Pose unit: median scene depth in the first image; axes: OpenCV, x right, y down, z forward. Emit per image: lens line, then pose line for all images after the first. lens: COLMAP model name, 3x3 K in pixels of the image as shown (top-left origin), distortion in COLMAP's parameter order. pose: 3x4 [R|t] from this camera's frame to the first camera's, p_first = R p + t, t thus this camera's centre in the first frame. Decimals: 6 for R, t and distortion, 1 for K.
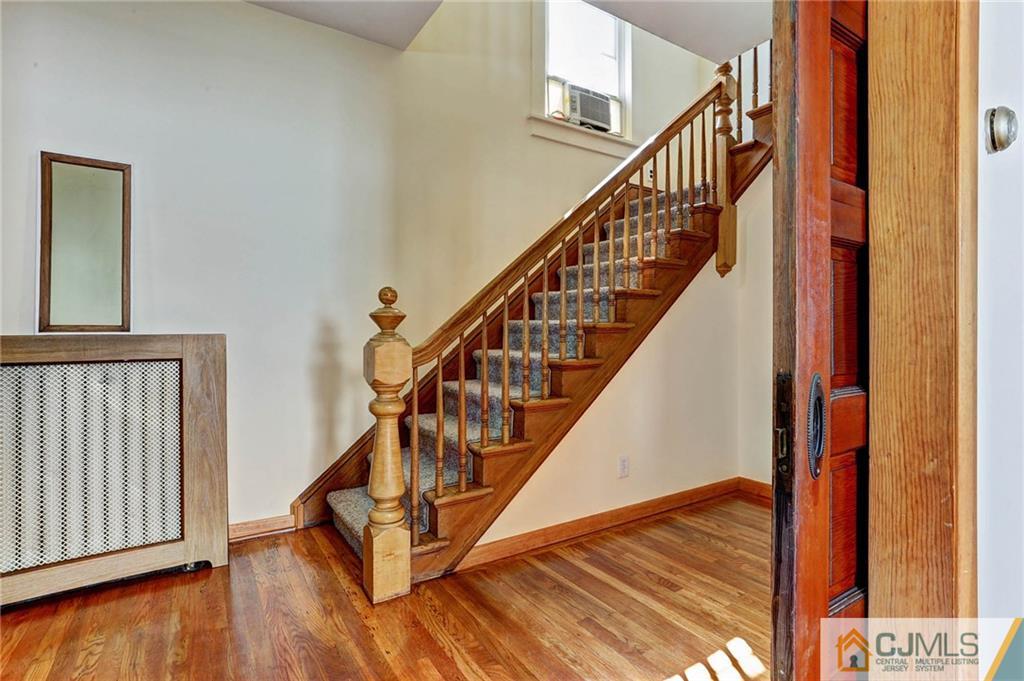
lens RADIAL K [[508.3, 0, 546.6], [0, 508.3, 335.5], [0, 0, 1]] dist [-0.035550, 0.000223]
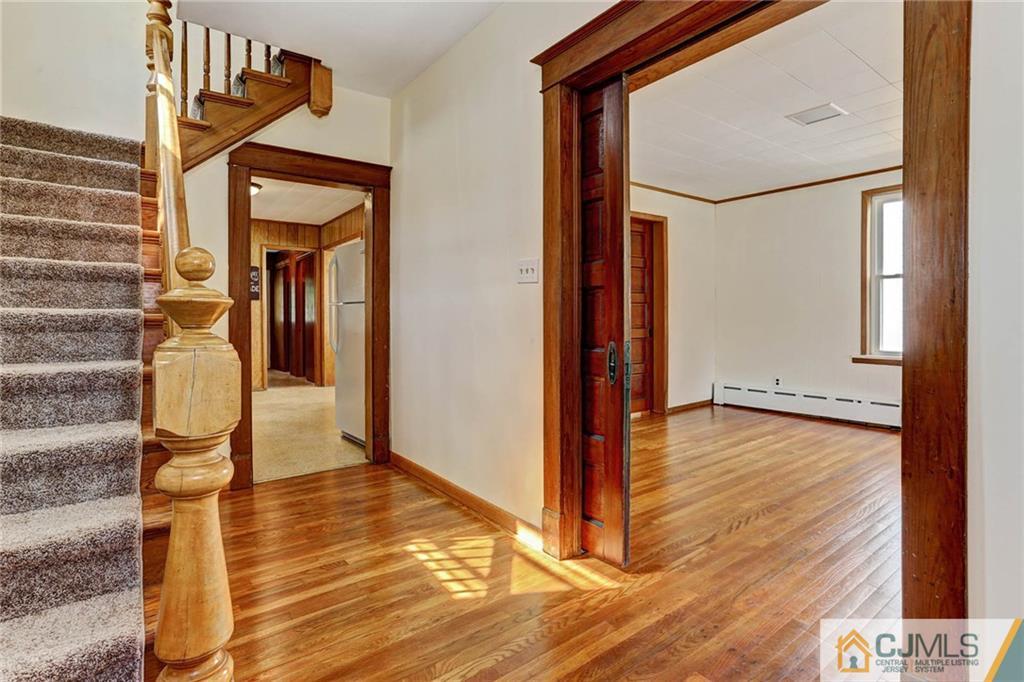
lens RADIAL K [[515.4, 0, 506.7], [0, 515.4, 327.3], [0, 0, 1]] dist [-0.031024, 0.001000]
pose [[-0.033430, -0.019262, 0.999255, -0.616294], [0.009229, 0.999766, 0.019580, -0.014636], [-0.999398, 0.009877, -0.033245, 0.500462]]
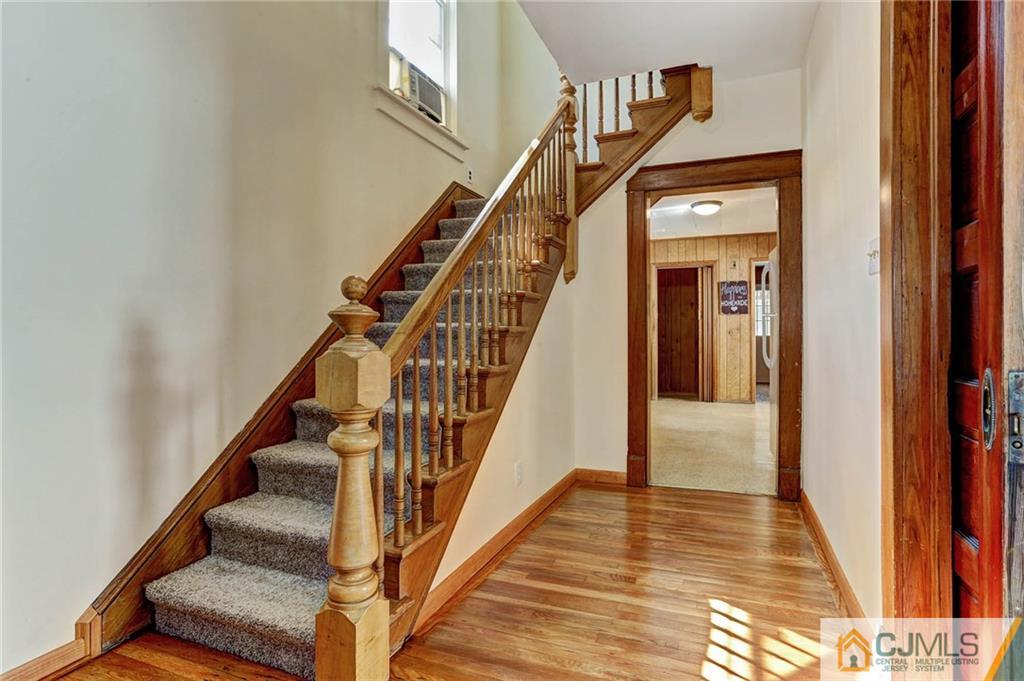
lens RADIAL K [[504.2, 0, 518.0], [0, 504.2, 338.5], [0, 0, 1]] dist [-0.053852, 0.032788]
pose [[0.834290, -0.008364, 0.551263, -0.373891], [0.007911, 0.999964, 0.003200, -0.004653], [-0.551270, 0.001691, 0.834325, 0.193599]]
